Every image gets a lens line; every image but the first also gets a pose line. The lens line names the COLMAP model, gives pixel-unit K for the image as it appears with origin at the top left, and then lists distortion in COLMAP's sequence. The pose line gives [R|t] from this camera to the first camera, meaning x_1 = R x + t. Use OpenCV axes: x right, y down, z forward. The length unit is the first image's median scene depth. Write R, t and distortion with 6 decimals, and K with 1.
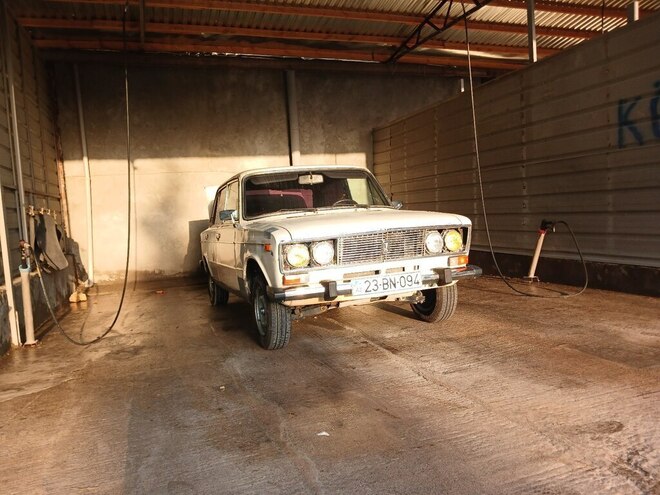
lens RADIAL K [[533.0, 0, 331.0], [0, 533.0, 248.2], [0, 0, 1]] dist [0.075898, -0.020189]
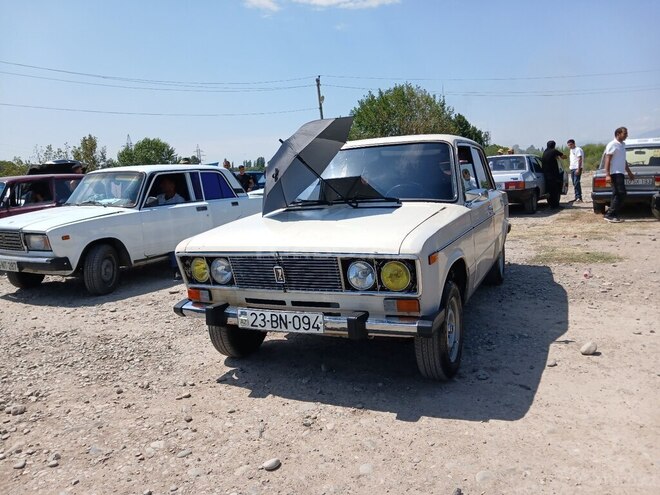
lens RADIAL K [[533.0, 0, 323.8], [0, 533.0, 261.3], [0, 0, 1]] dist [0.075898, -0.020189]
pose [[0.708860, 0.158714, -0.687261, 0.677589], [-0.017983, 0.978105, 0.207332, -0.184140], [0.705120, -0.134610, 0.696194, 0.504926]]
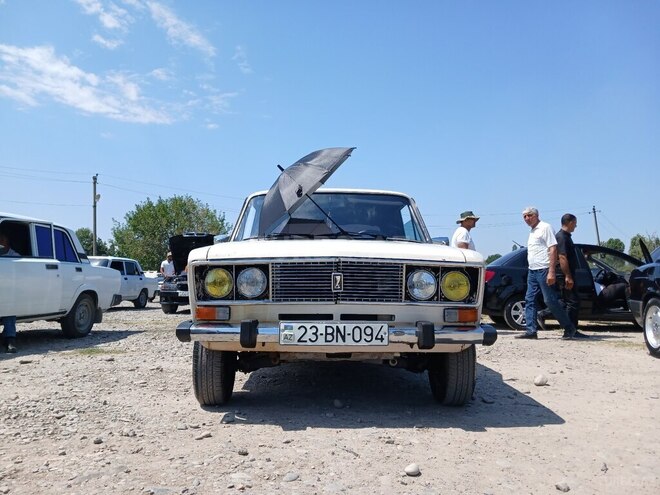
lens RADIAL K [[533.0, 0, 328.3], [0, 533.0, 251.0], [0, 0, 1]] dist [0.075898, -0.020189]
pose [[0.936168, 0.074324, -0.343606, 0.334070], [-0.096598, 0.994158, -0.048143, -0.009255], [0.338021, 0.078262, 0.937879, 0.316375]]
